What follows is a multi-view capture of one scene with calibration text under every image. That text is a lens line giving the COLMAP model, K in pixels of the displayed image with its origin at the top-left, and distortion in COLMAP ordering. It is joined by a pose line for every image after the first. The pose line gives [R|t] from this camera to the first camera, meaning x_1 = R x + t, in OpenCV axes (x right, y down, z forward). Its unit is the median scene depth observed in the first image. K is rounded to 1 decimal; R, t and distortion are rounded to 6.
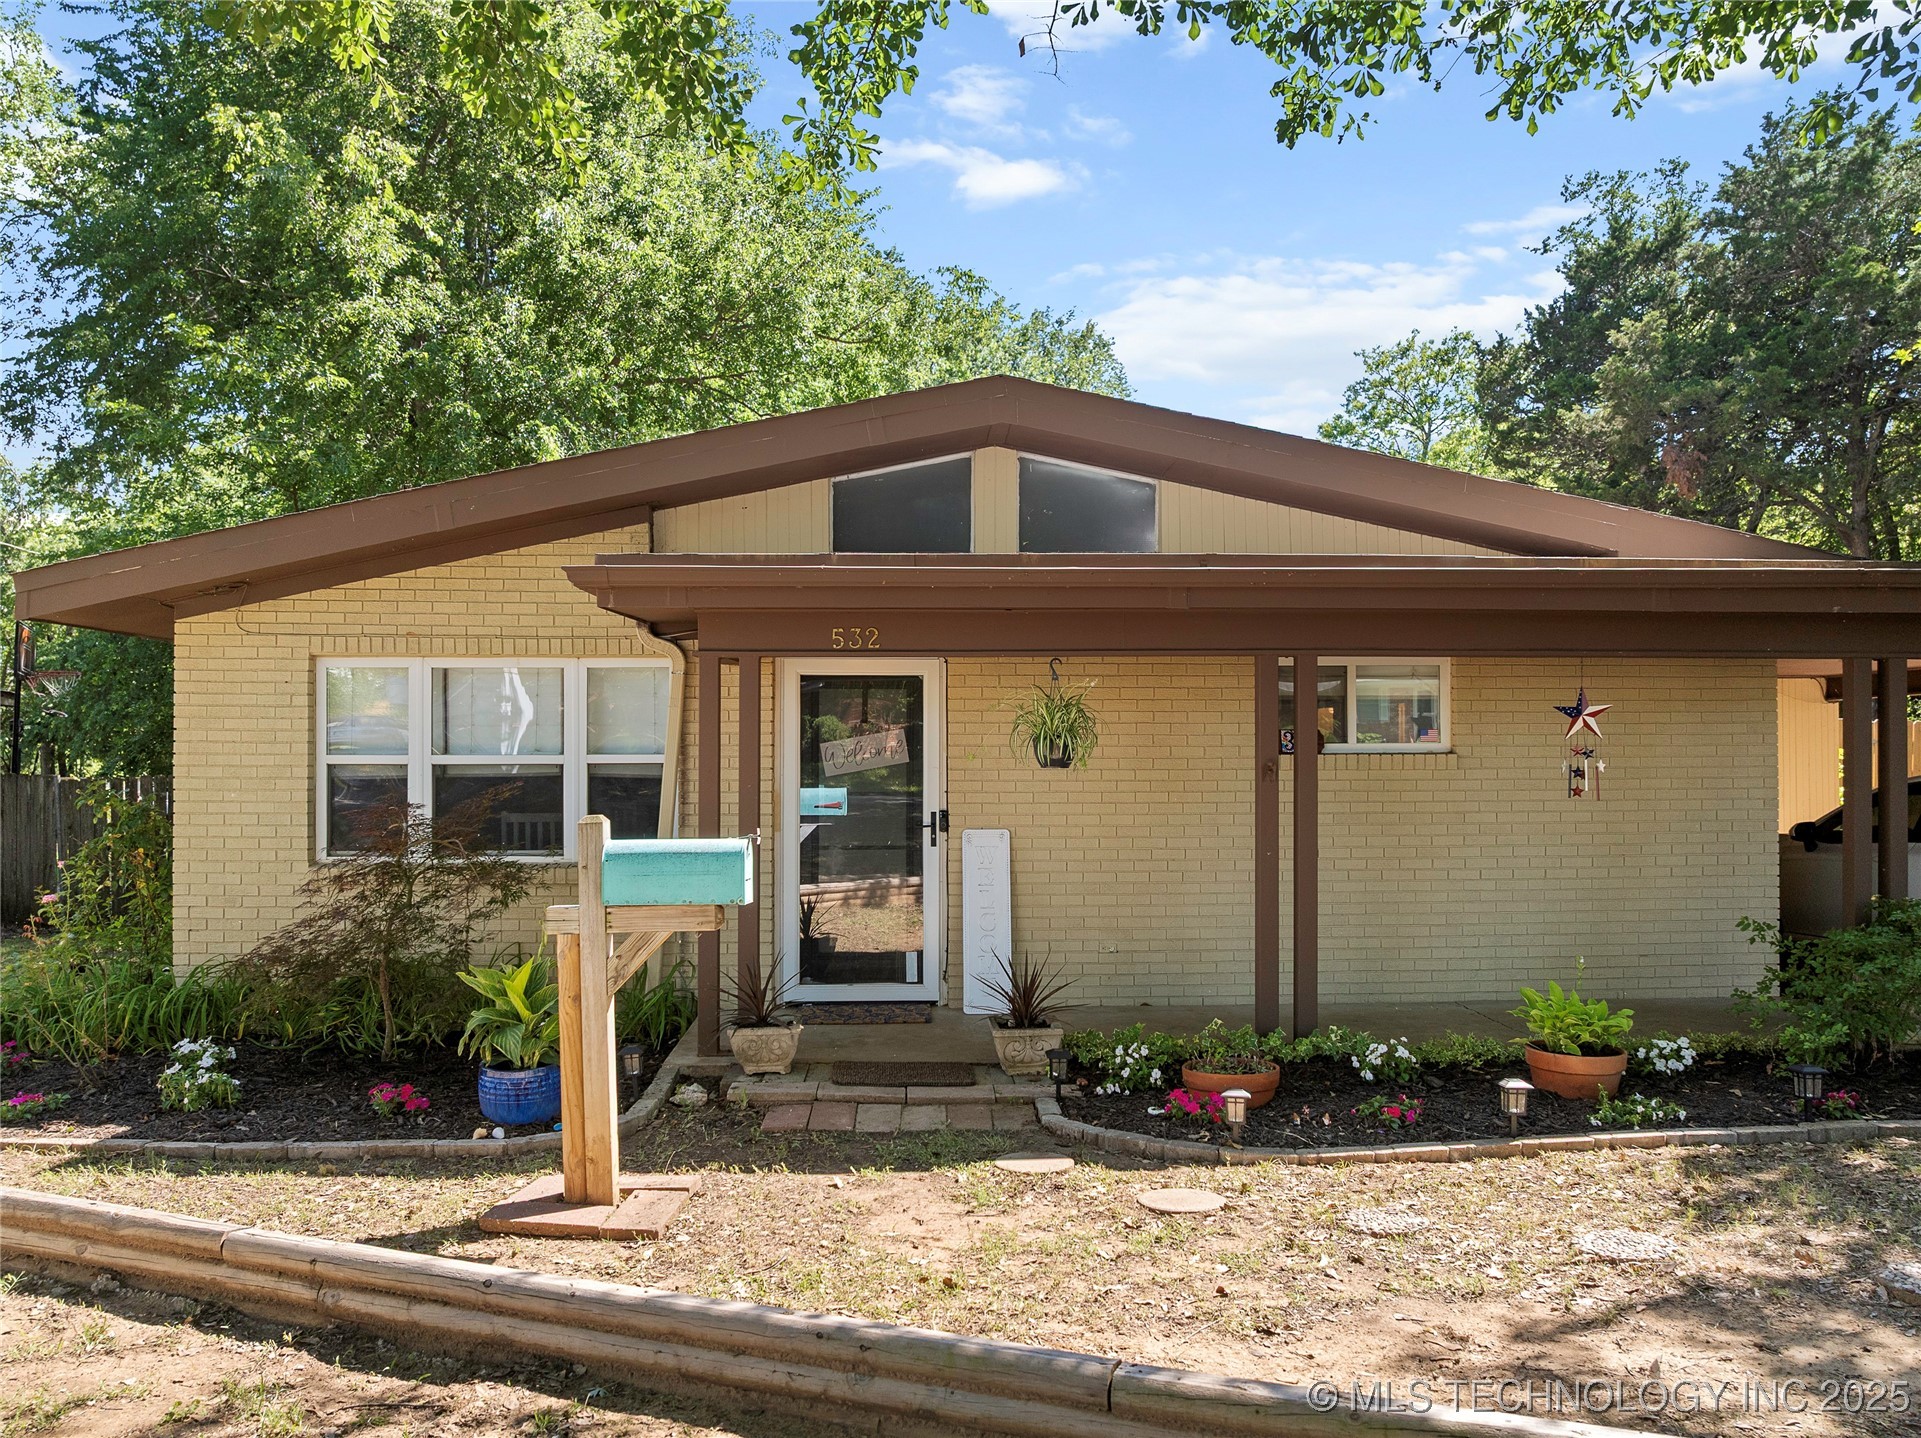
lens RADIAL K [[1363.8, 0, 1000.6], [0, 1363.8, 759.7], [0, 0, 1]] dist [-0.050134, 0.027497]
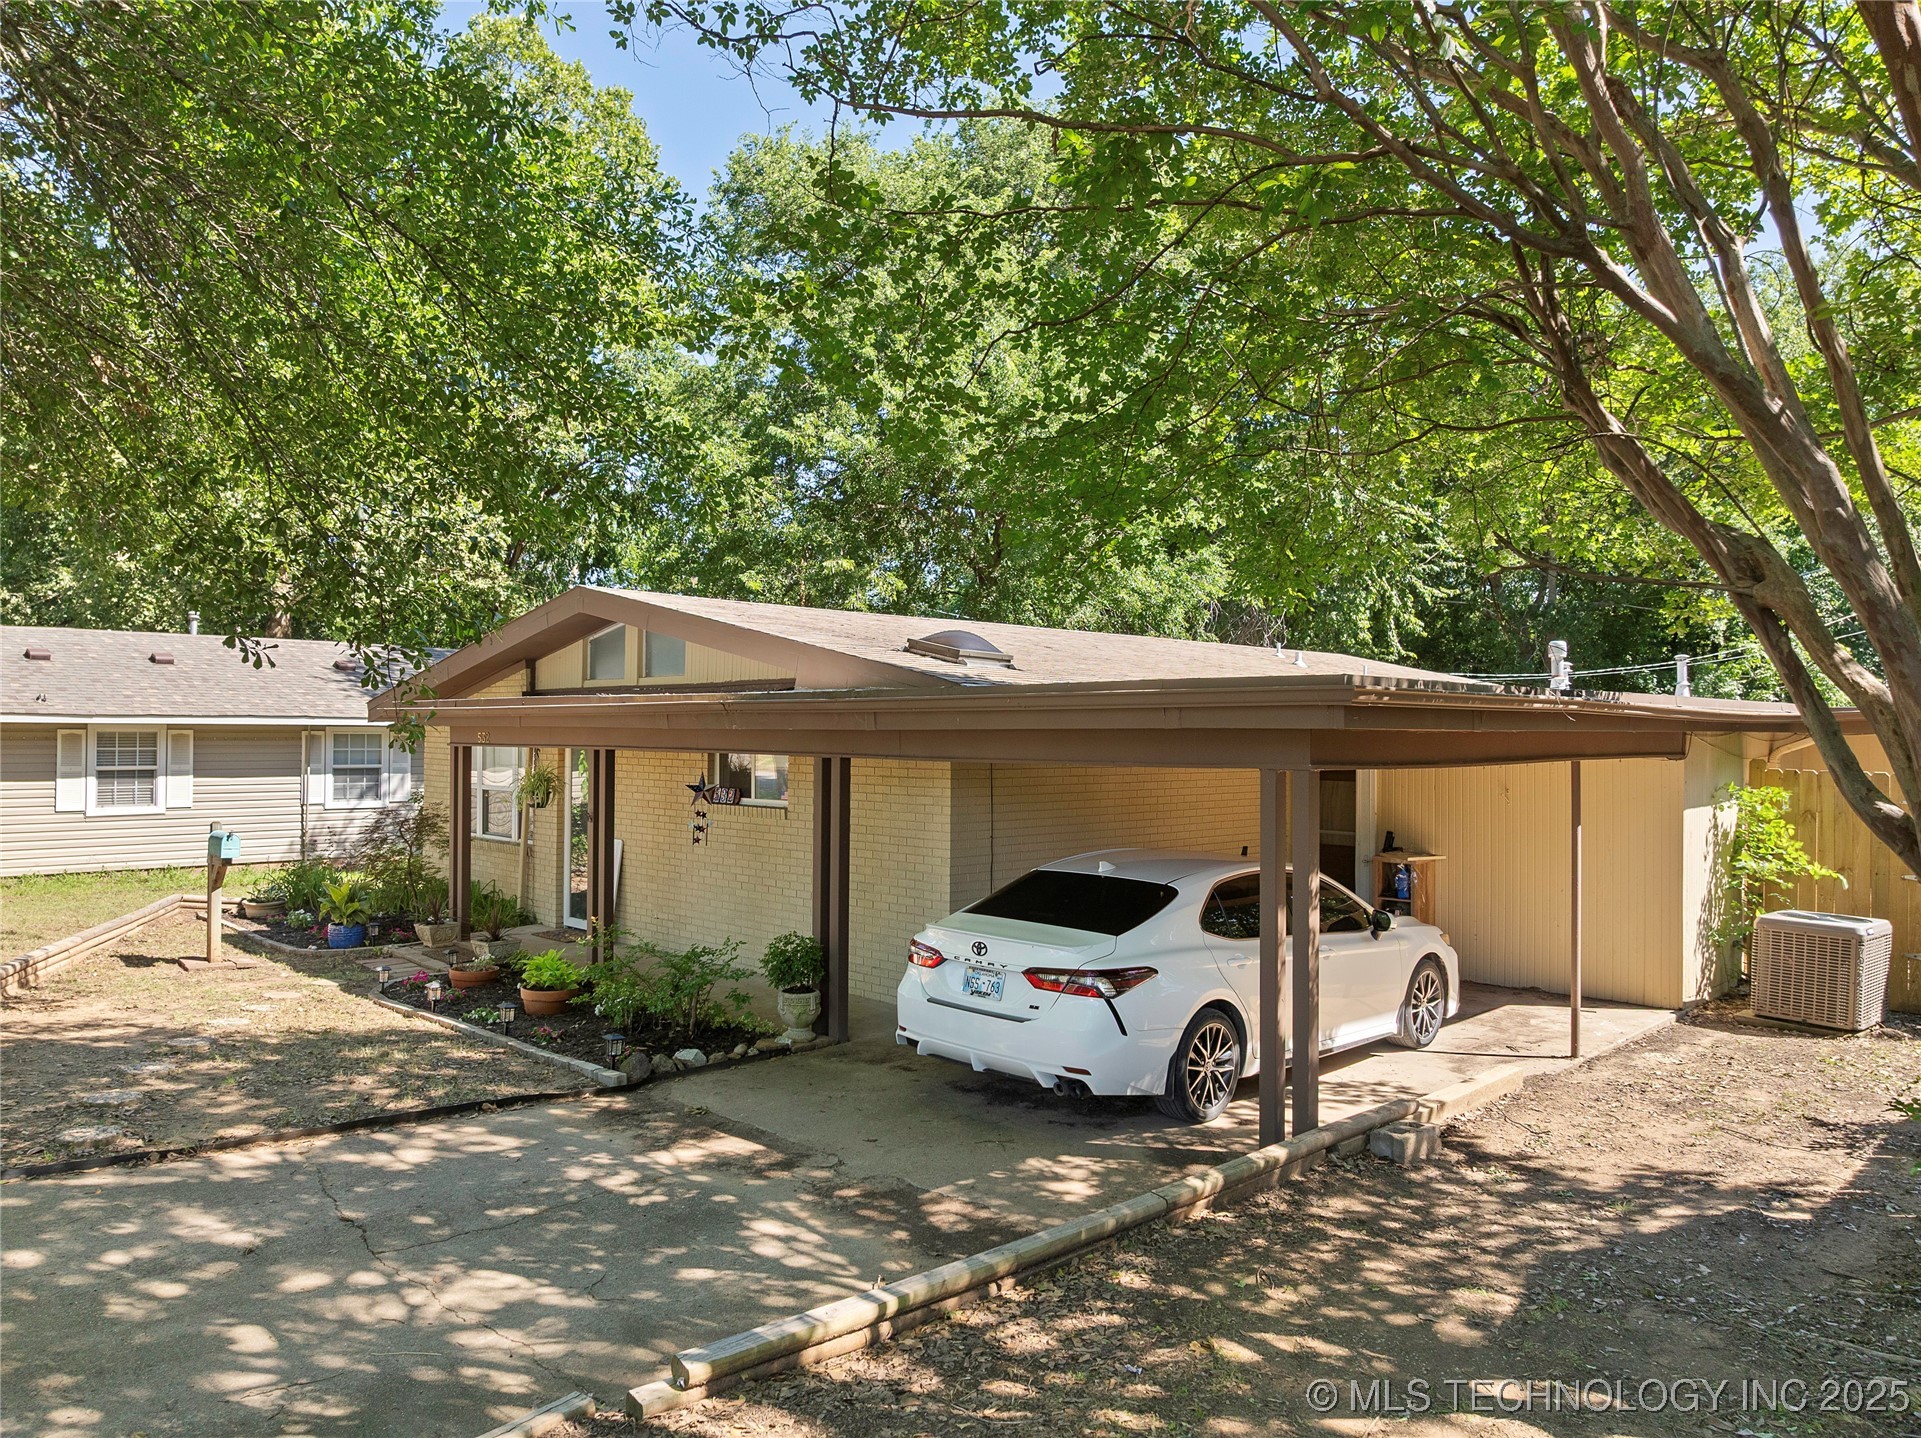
lens RADIAL K [[1363.8, 0, 958.6], [0, 1363.8, 718.3], [0, 0, 1]] dist [-0.050134, 0.027497]
pose [[0.666639, 0.000364, -0.745381, 1.570024], [-0.009994, 0.999914, -0.008450, -0.092462], [0.745314, 0.013083, 0.666585, 0.167778]]
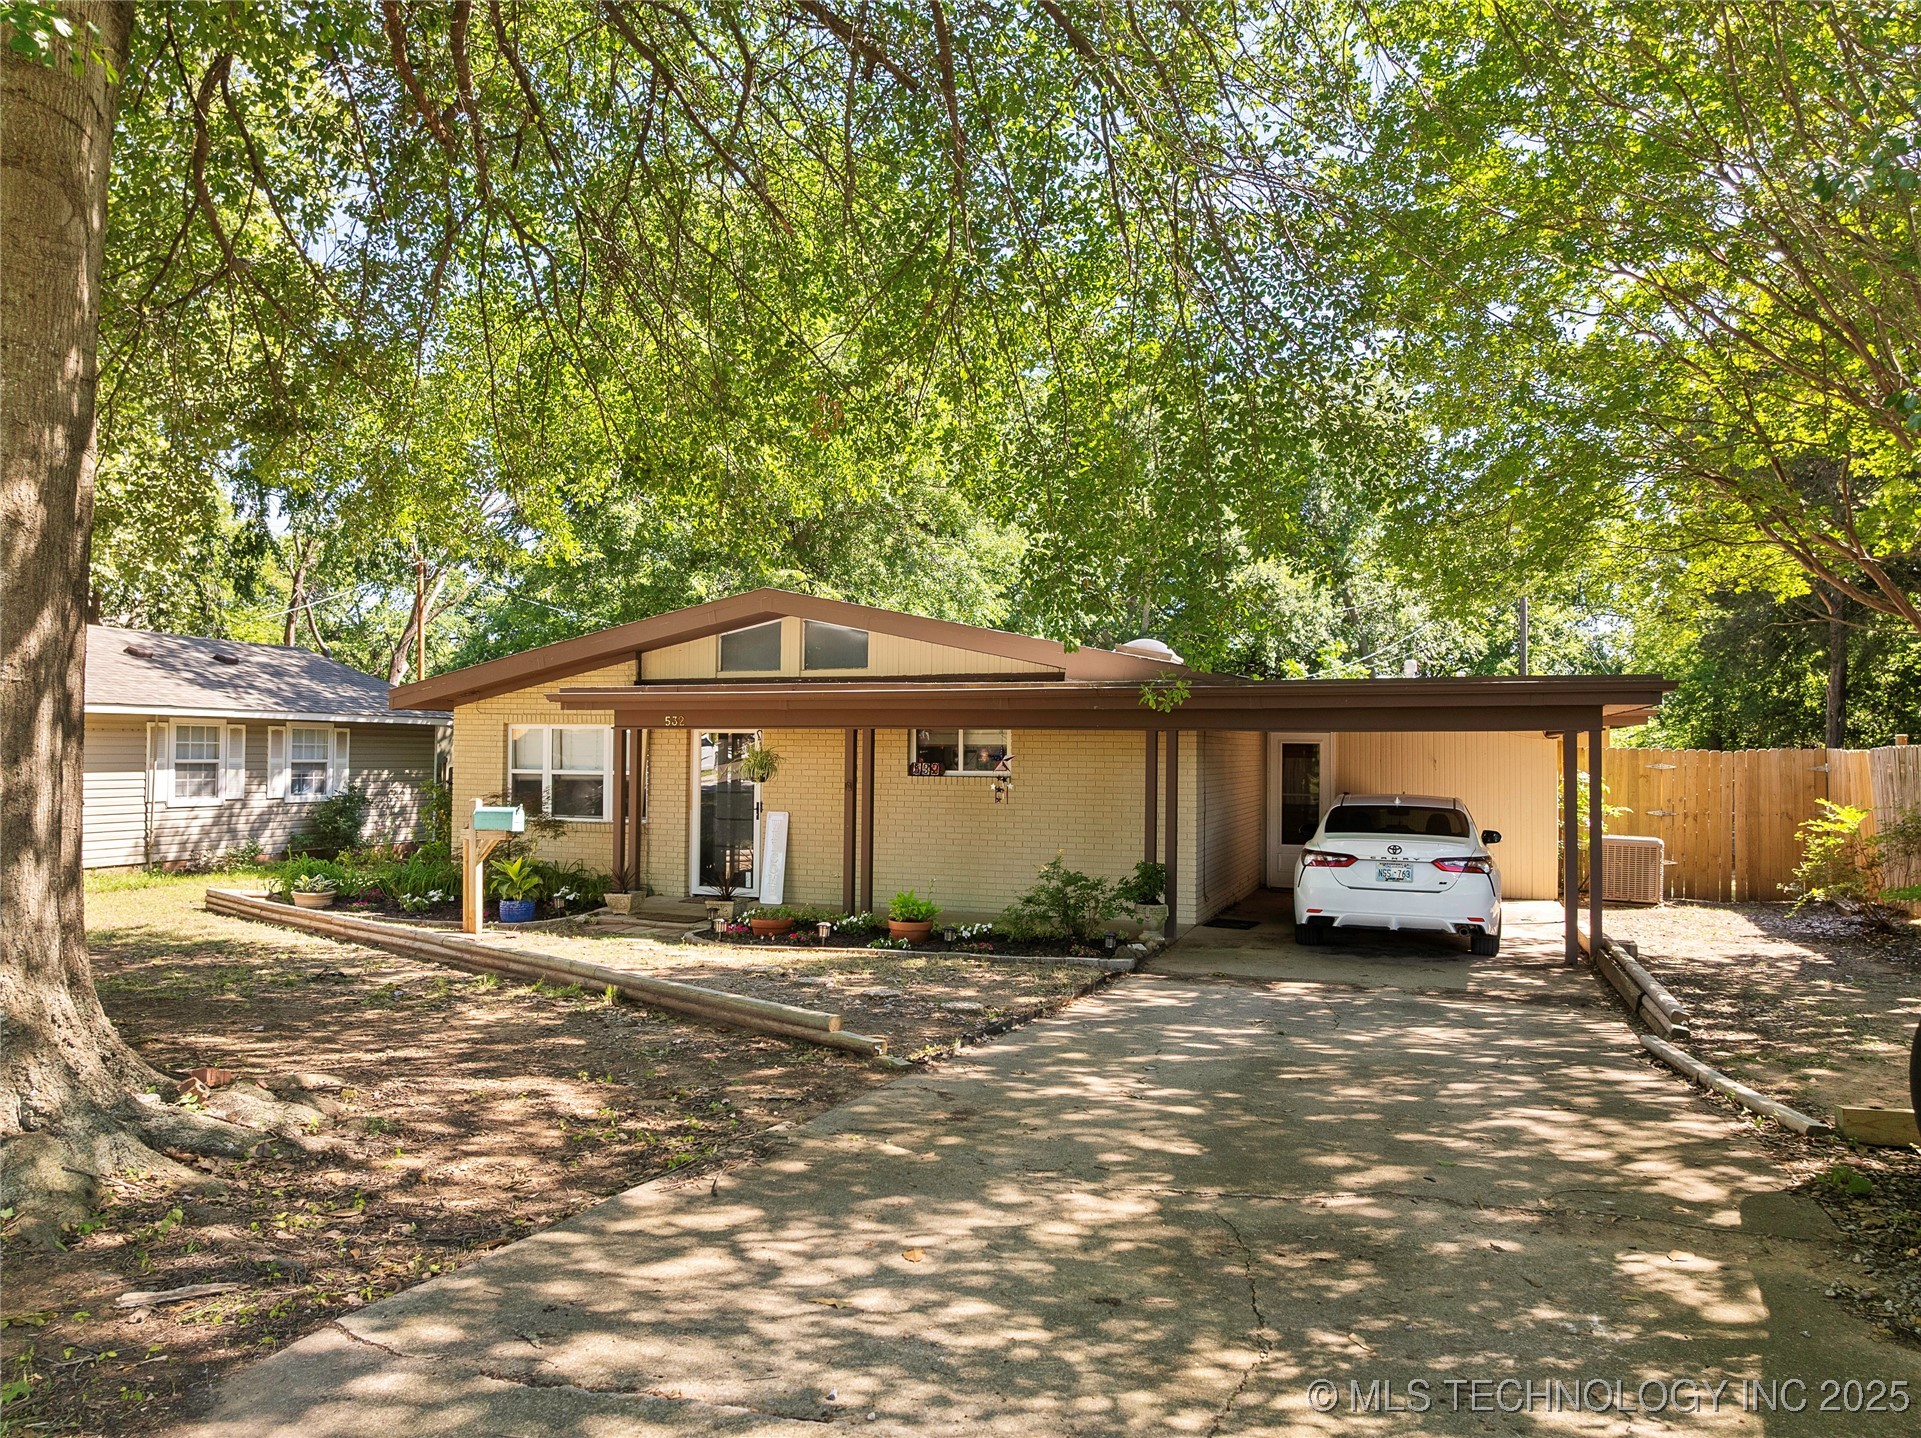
lens RADIAL K [[1363.8, 0, 973.1], [0, 1363.8, 724.3], [0, 0, 1]] dist [-0.050134, 0.027497]
pose [[0.922988, 0.002711, -0.384820, 1.008132], [-0.011257, 0.999737, -0.019957, -0.039325], [0.384665, 0.022752, 0.922776, -0.711449]]
